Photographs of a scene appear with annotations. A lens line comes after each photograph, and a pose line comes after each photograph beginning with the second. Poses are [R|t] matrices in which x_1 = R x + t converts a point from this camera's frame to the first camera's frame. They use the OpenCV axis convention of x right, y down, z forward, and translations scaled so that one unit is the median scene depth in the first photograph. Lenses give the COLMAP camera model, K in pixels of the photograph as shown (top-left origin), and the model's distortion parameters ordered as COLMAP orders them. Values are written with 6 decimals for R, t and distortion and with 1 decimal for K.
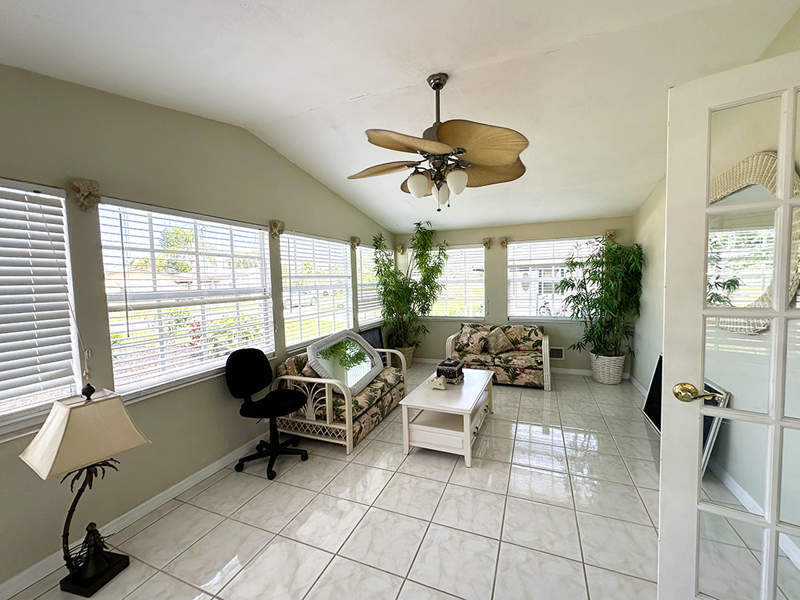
lens RADIAL K [[322.8, 0, 395.0], [0, 322.8, 301.6], [0, 0, 1]] dist [-0.002222, 0.000002]
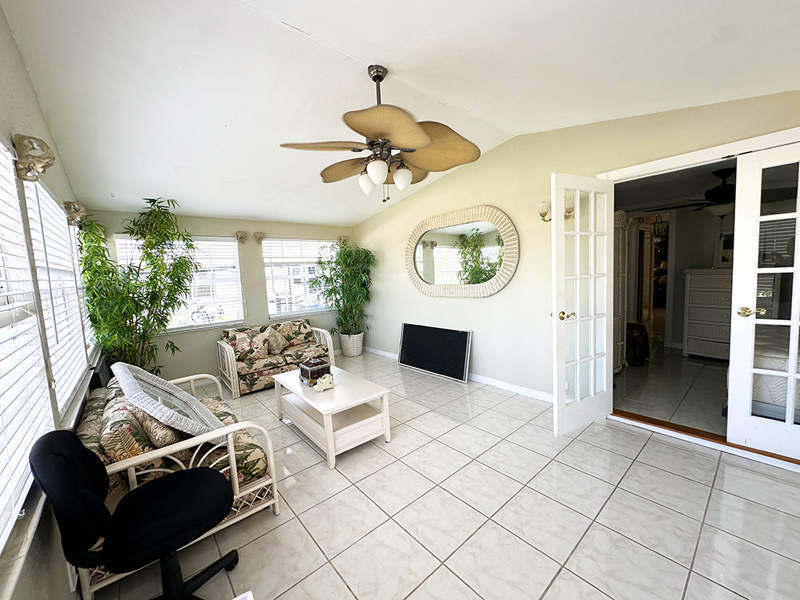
lens RADIAL K [[322.8, 0, 394.2], [0, 322.8, 299.1], [0, 0, 1]] dist [-0.002222, 0.000002]
pose [[0.443227, -0.071484, 0.893555, -0.378875], [0.089590, 0.995357, 0.035189, -0.002878], [-0.891921, 0.064457, 0.447573, 0.249311]]
